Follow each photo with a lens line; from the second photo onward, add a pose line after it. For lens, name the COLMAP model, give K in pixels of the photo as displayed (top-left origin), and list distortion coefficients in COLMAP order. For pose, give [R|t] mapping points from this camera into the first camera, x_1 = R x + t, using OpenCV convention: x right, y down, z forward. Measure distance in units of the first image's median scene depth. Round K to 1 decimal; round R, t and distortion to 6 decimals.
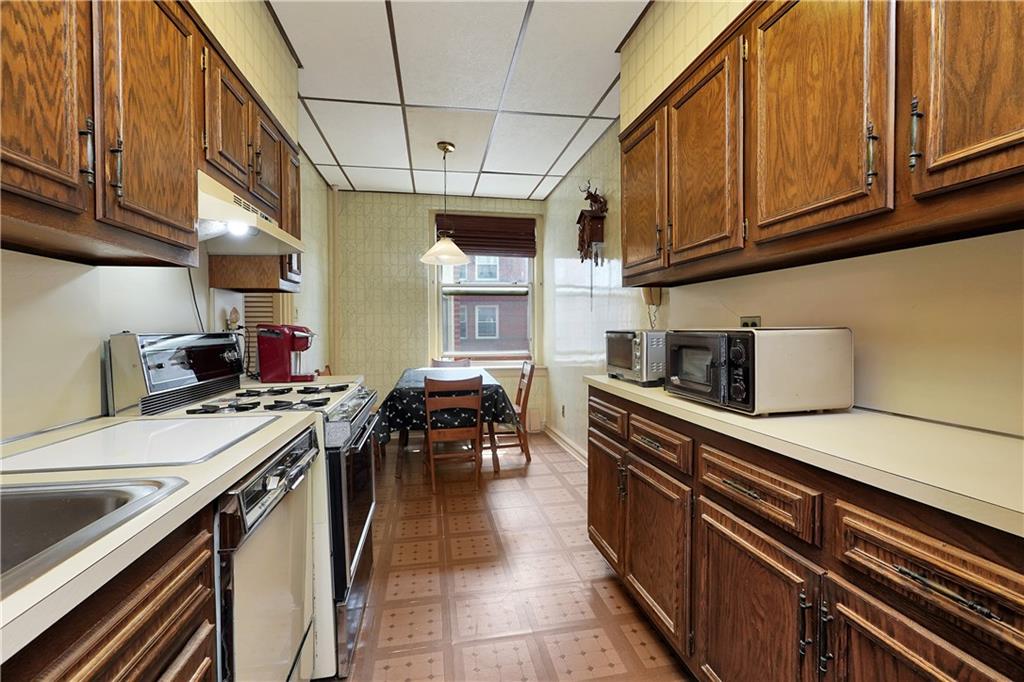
lens RADIAL K [[468.2, 0, 516.0], [0, 468.2, 338.7], [0, 0, 1]] dist [-0.022288, 0.010445]
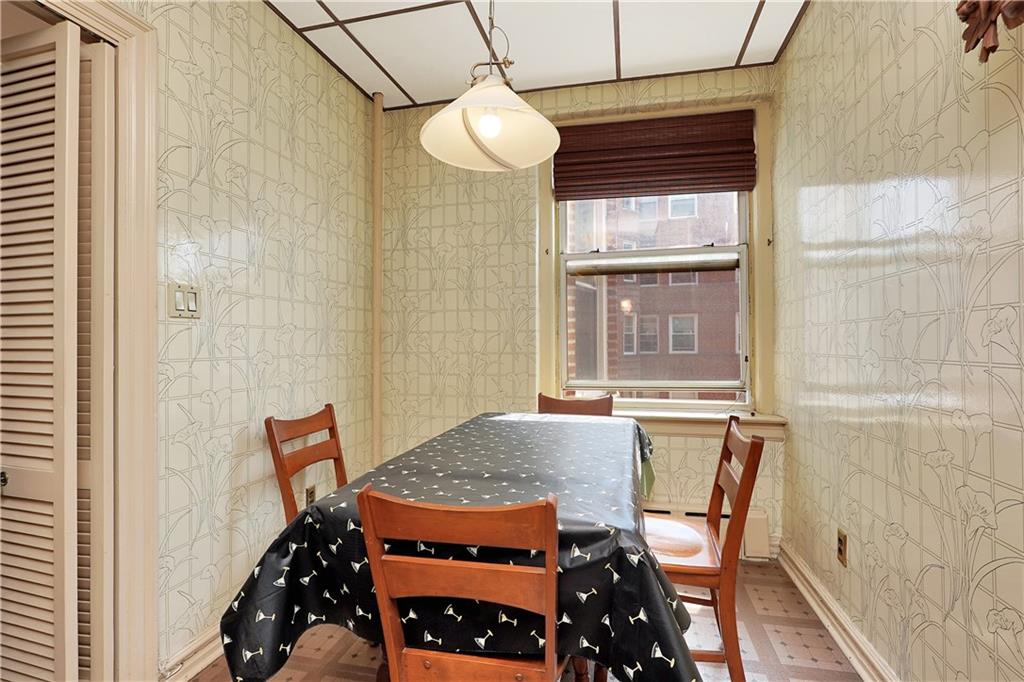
lens RADIAL K [[468.2, 0, 512.4], [0, 468.2, 339.5], [0, 0, 1]] dist [-0.022288, 0.010445]
pose [[0.912419, -0.001279, -0.409256, 0.020681], [-0.010165, 0.999616, -0.025788, -0.008842], [0.409132, 0.027689, 0.912055, 1.088877]]
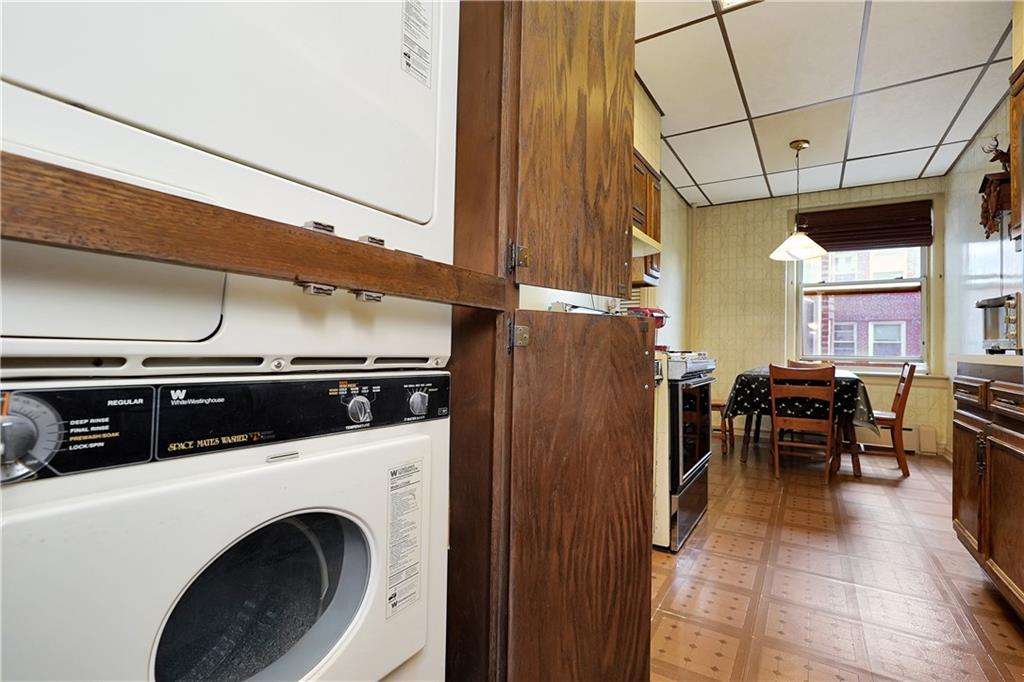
lens RADIAL K [[468.2, 0, 515.0], [0, 468.2, 338.7], [0, 0, 1]] dist [-0.022288, 0.010445]
pose [[0.732122, 0.006492, -0.681143, 0.141075], [-0.040301, 0.998616, -0.033799, 0.117209], [0.679980, 0.052196, 0.731370, -0.233580]]
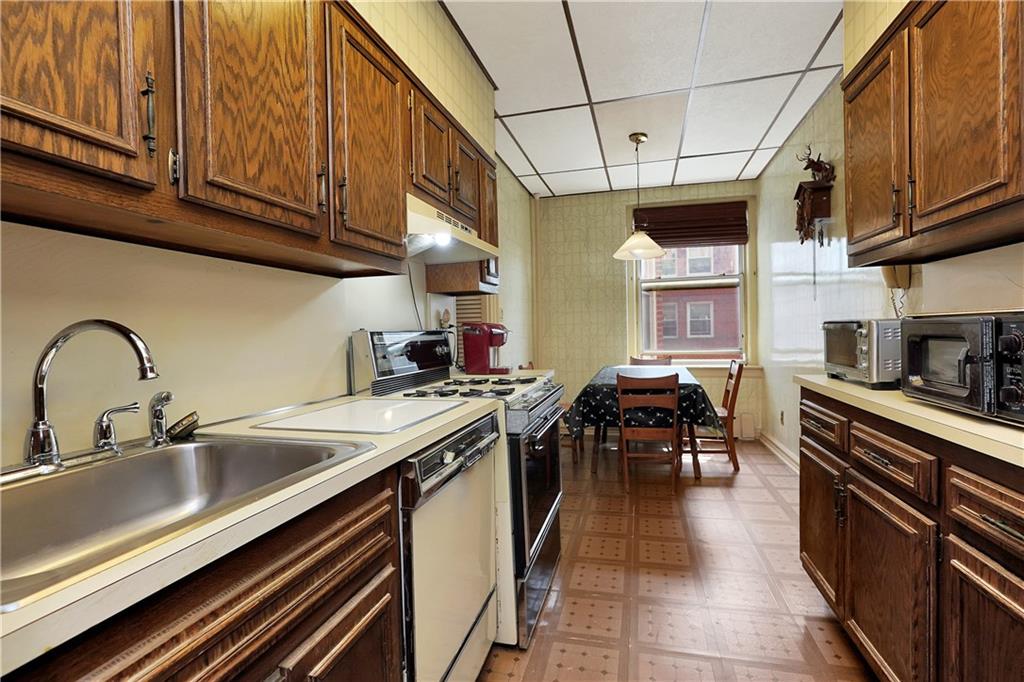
lens RADIAL K [[468.2, 0, 515.7], [0, 468.2, 340.4], [0, 0, 1]] dist [-0.022288, 0.010445]
pose [[0.903365, -0.007056, -0.428815, 0.051284], [0.008769, 0.999960, 0.002018, 0.010357], [0.428784, -0.005583, 0.903390, 0.017680]]
